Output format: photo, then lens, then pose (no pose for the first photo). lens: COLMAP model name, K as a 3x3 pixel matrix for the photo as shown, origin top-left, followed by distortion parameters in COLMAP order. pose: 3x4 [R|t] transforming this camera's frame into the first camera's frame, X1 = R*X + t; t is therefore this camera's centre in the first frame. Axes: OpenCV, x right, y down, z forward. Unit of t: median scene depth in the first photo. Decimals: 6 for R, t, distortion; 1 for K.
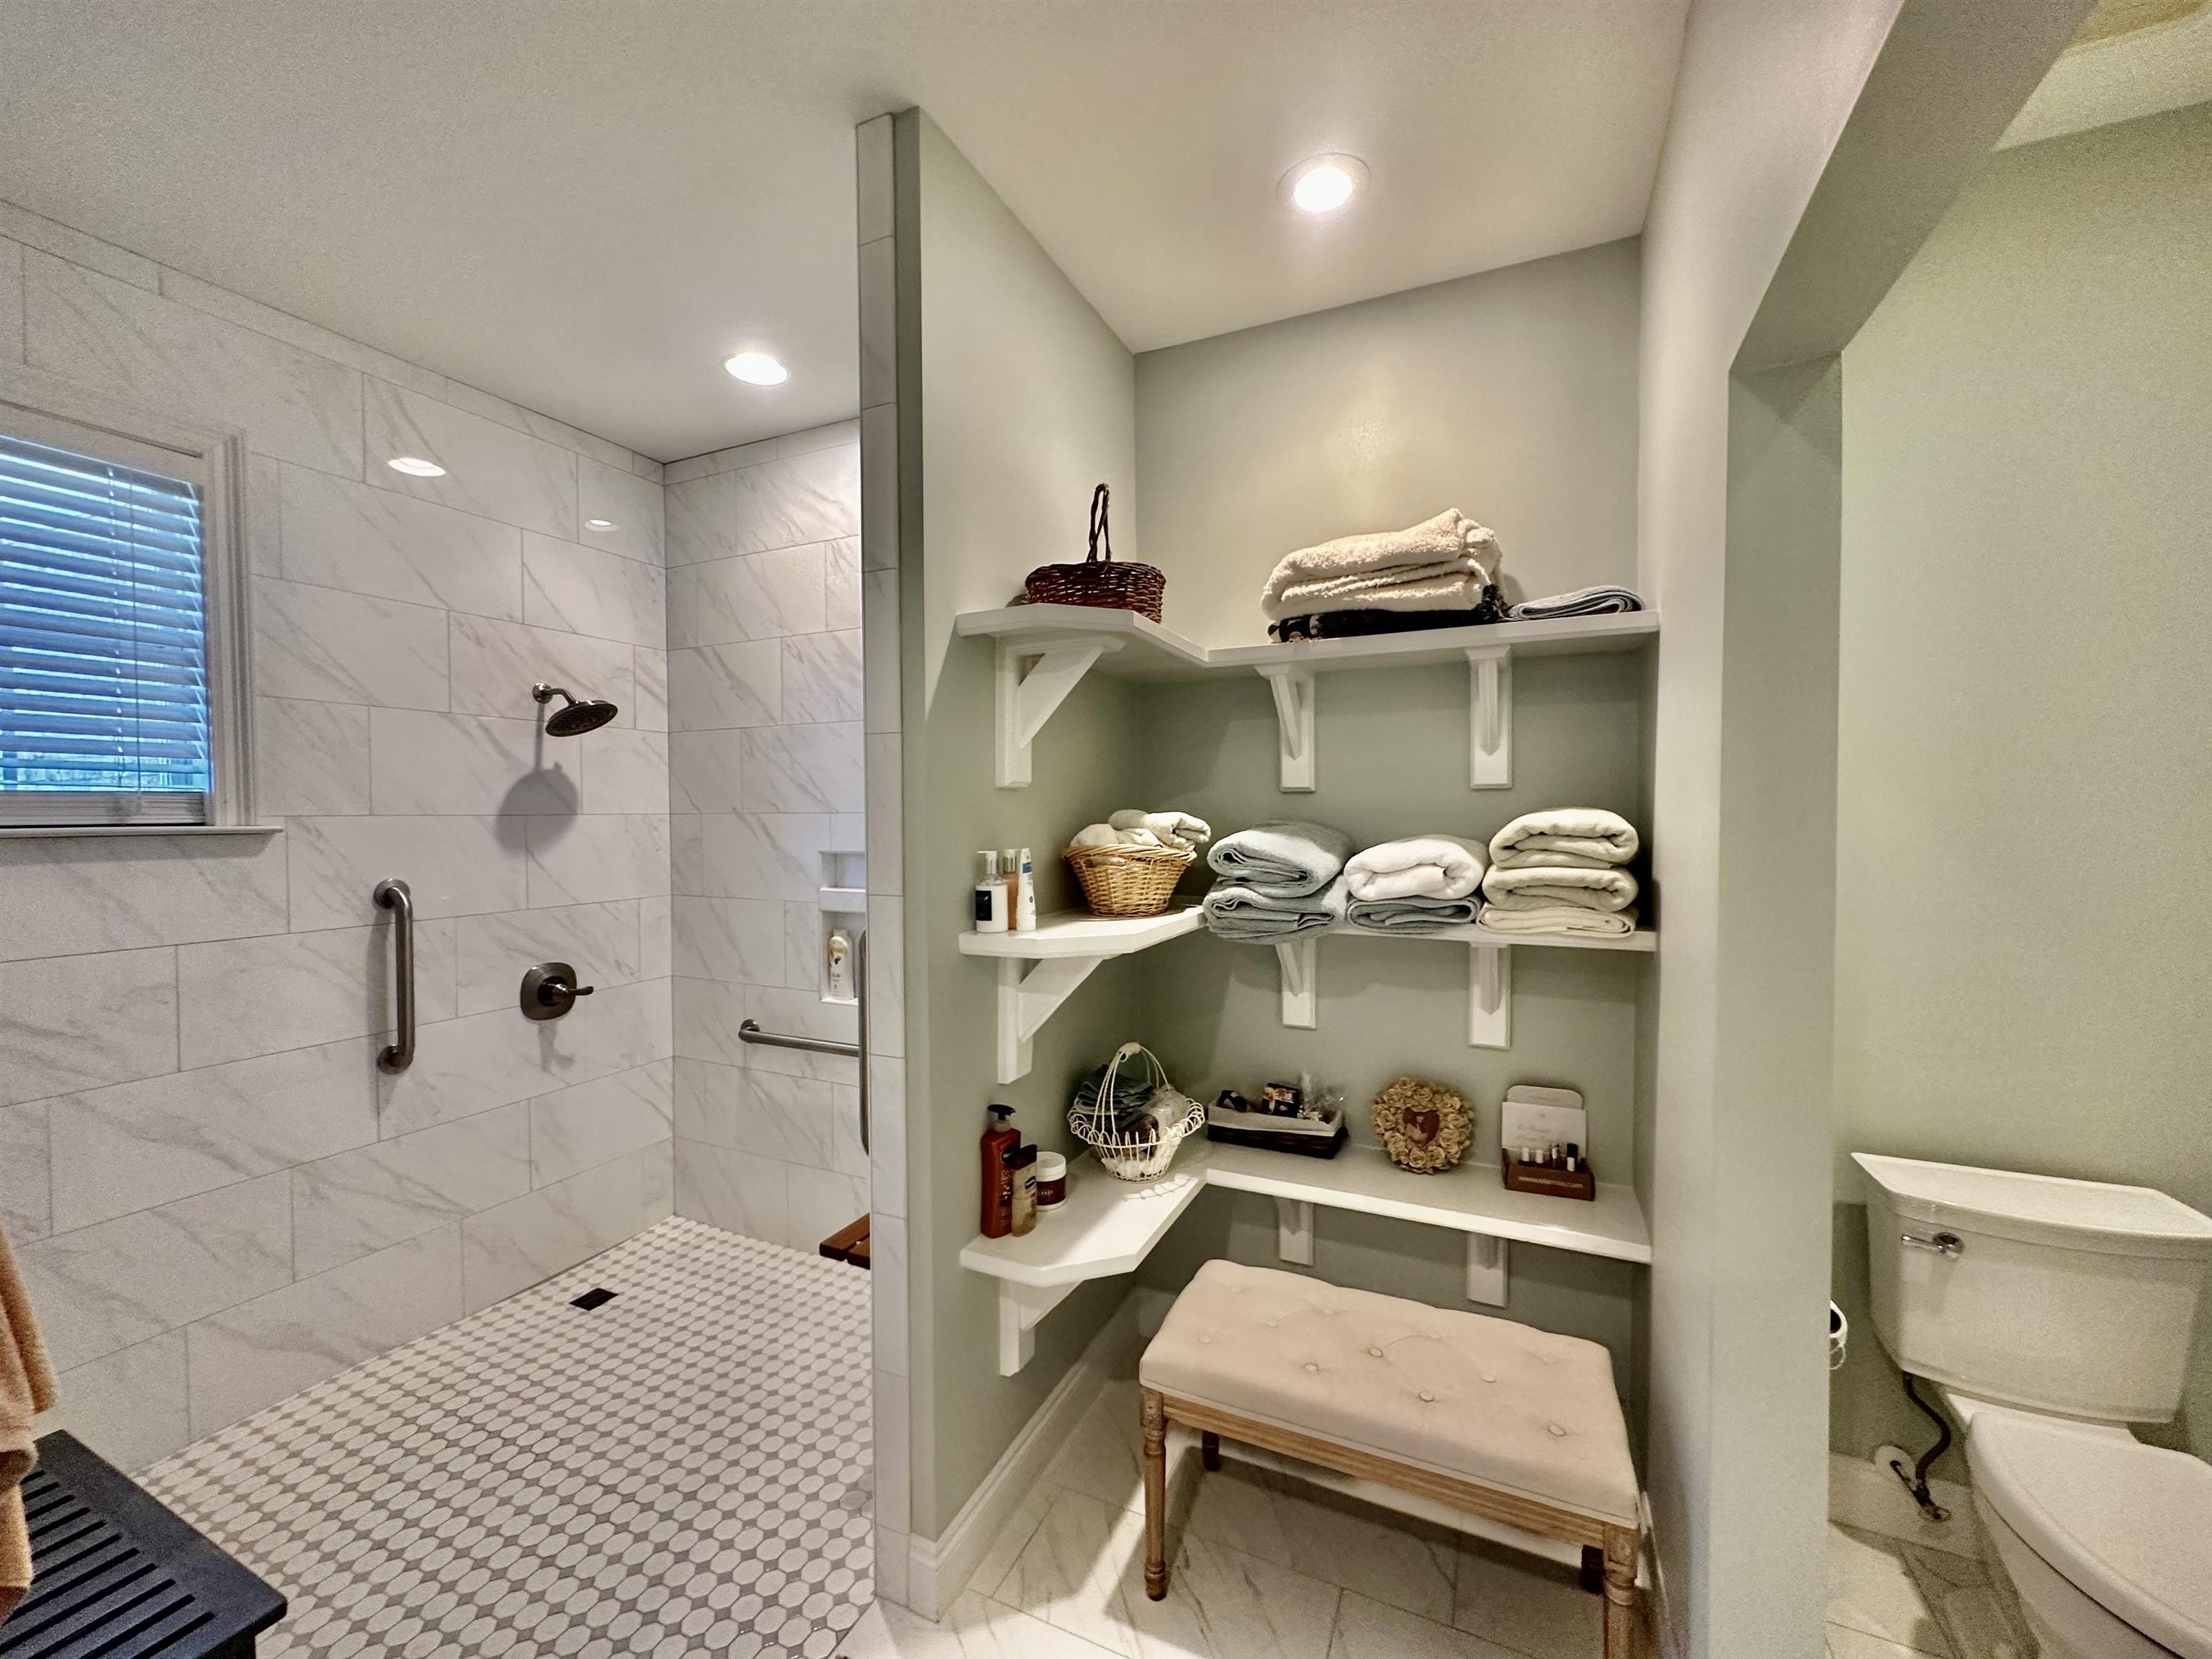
lens RADIAL K [[882.2, 0, 1106.0], [0, 882.2, 829.5], [0, 0, 1]] dist [-0.000259, 0.000036]
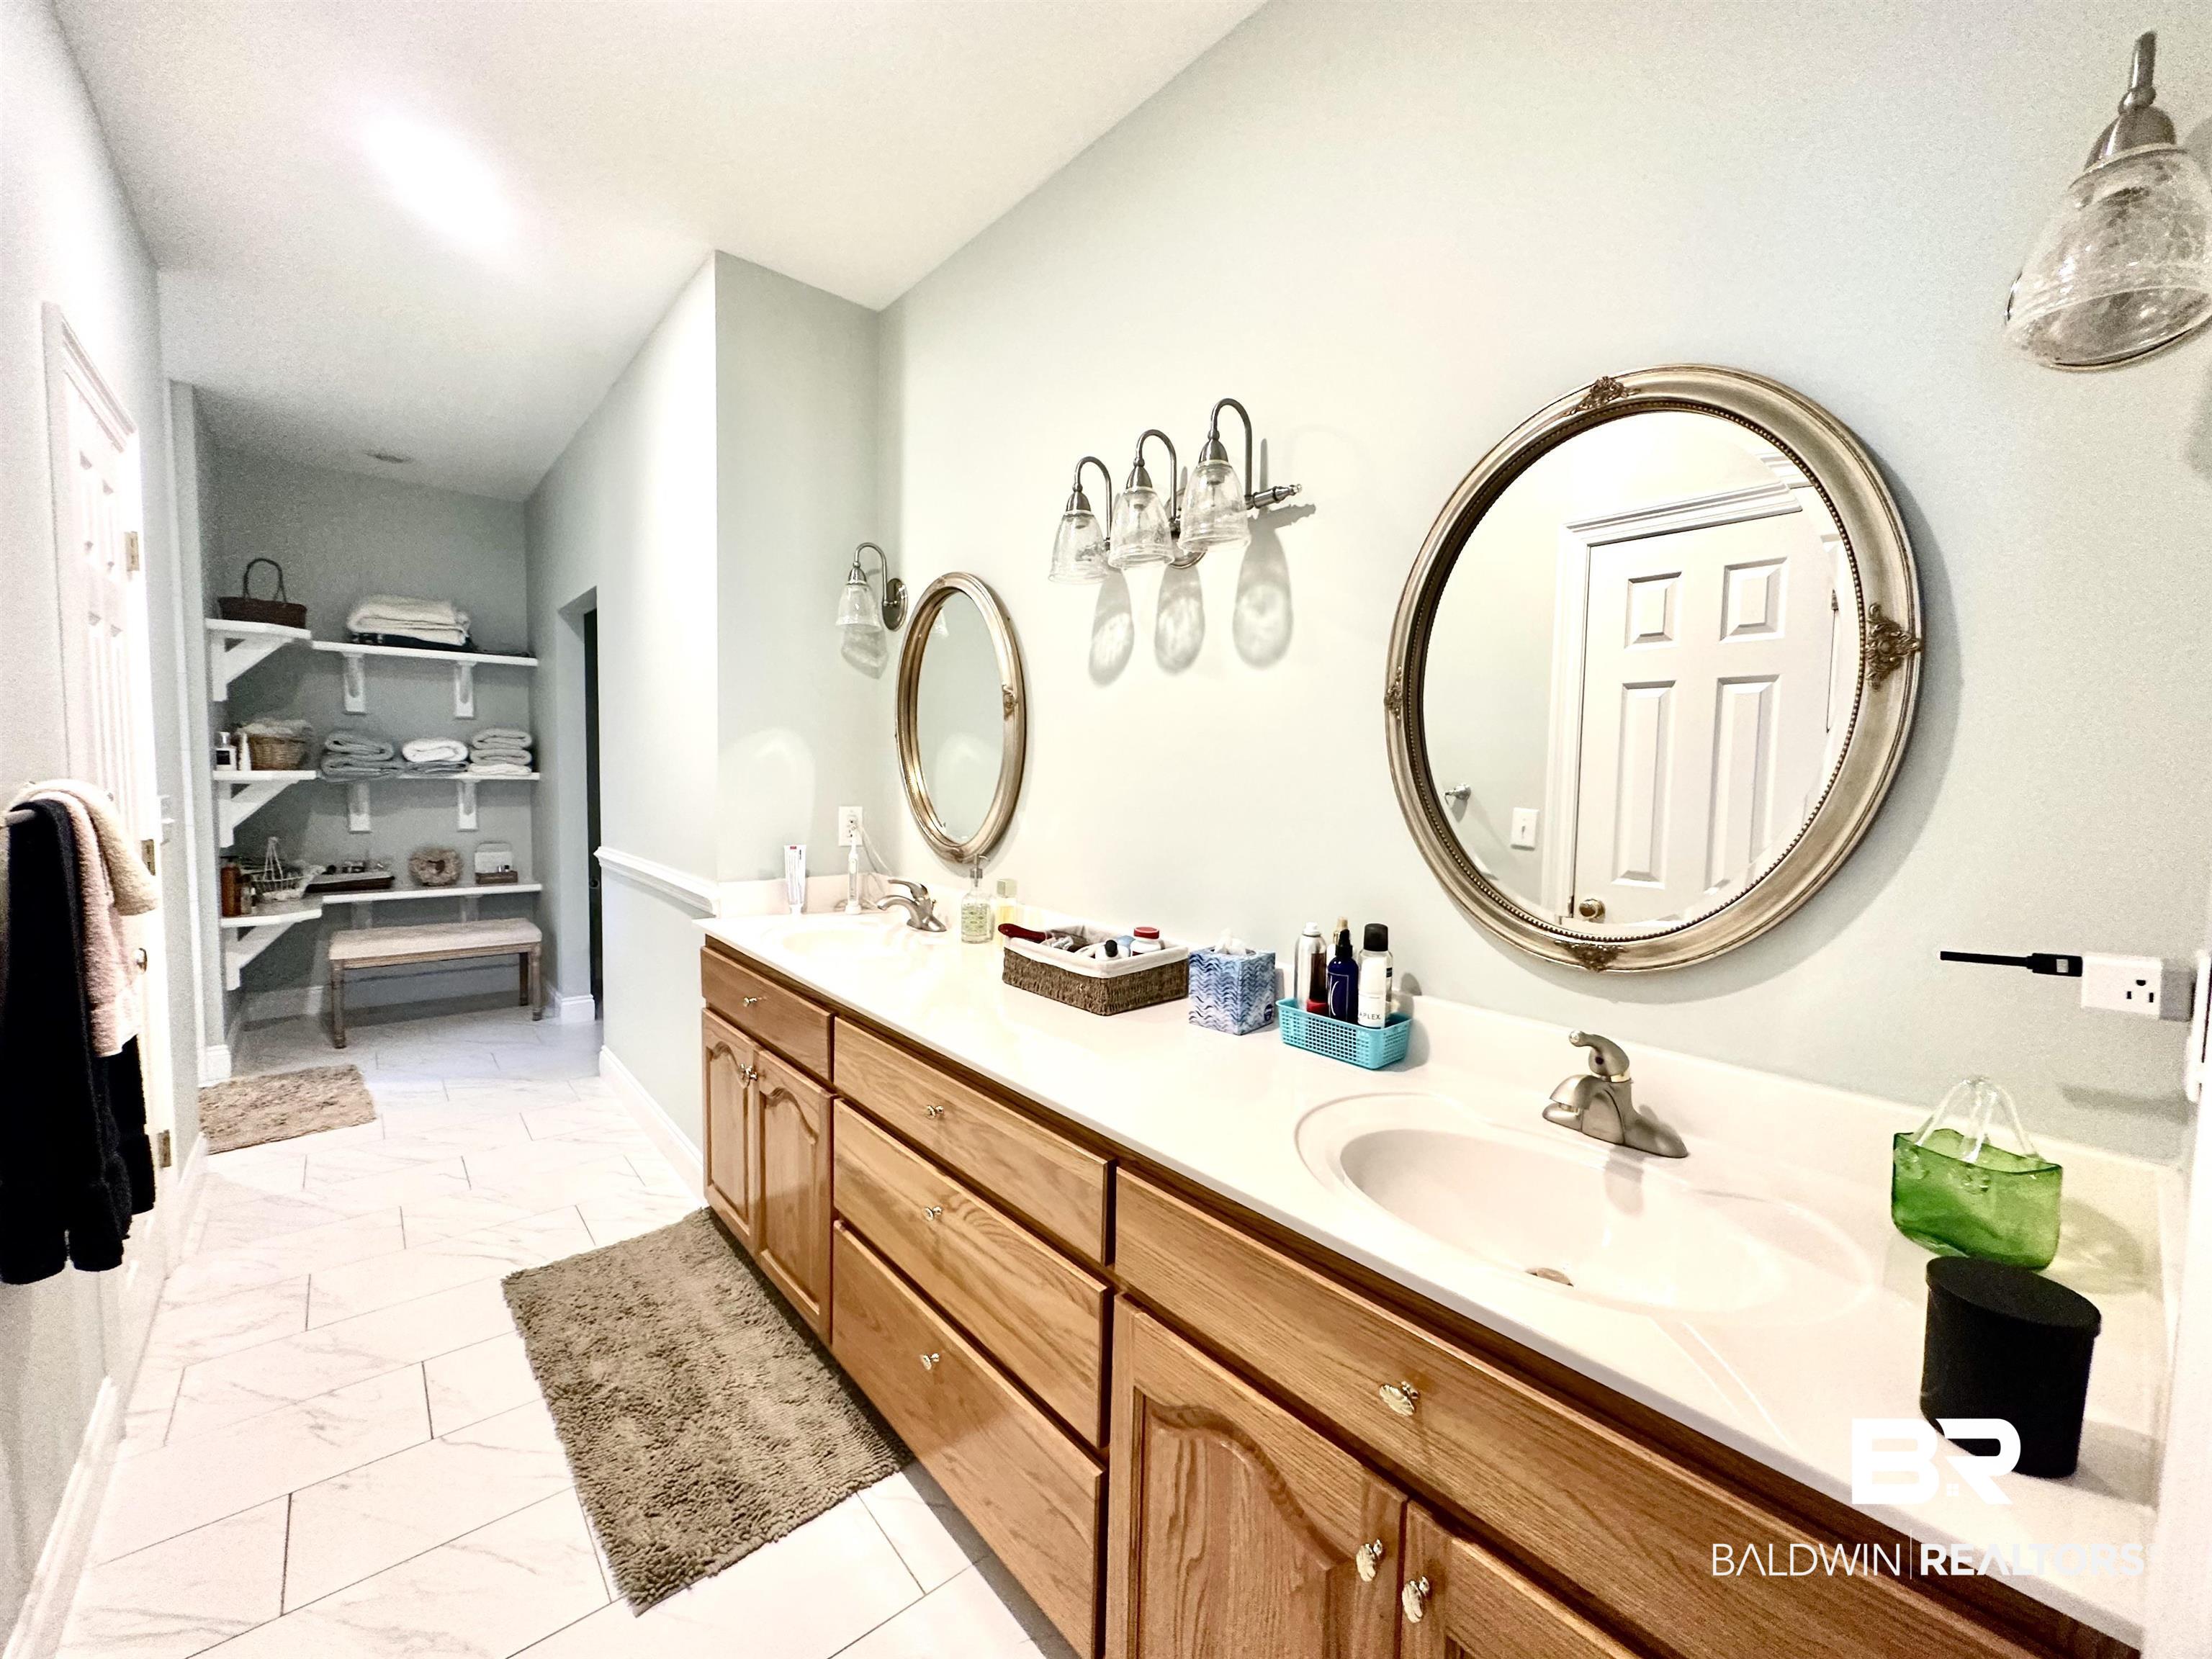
lens RADIAL K [[882.2, 0, 1106.0], [0, 882.2, 829.5], [0, 0, 1]] dist [-0.000259, 0.000036]
pose [[0.411167, -0.049090, 0.910237, -1.082538], [-0.003700, 0.998451, 0.055519, 0.119457], [-0.911552, -0.026196, 0.410348, -1.628689]]
